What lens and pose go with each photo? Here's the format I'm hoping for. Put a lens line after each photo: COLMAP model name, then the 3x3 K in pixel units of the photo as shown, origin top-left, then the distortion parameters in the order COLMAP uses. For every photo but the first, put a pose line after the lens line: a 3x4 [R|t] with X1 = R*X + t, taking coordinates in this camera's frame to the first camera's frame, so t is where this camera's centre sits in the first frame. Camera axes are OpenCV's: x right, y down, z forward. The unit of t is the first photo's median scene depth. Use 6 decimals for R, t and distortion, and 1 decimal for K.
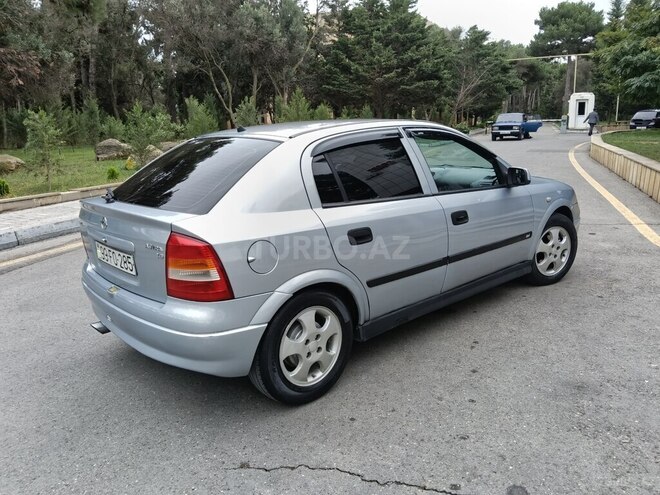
lens RADIAL K [[534.1, 0, 330.0], [0, 534.1, 247.5], [0, 0, 1]] dist [0.044139, -0.103682]
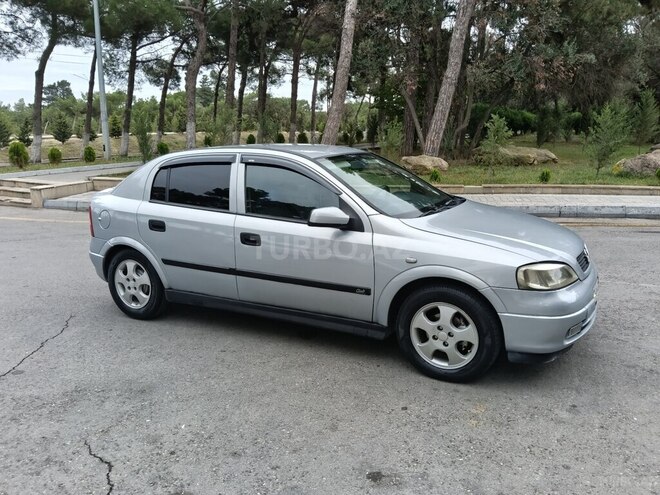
lens RADIAL K [[534.1, 0, 330.0], [0, 534.1, 247.5], [0, 0, 1]] dist [0.044139, -0.103682]
pose [[0.341575, 0.232136, -0.910735, 1.022500], [-0.215983, 0.962471, 0.164318, -0.200540], [0.914701, 0.140576, 0.378894, 0.578359]]
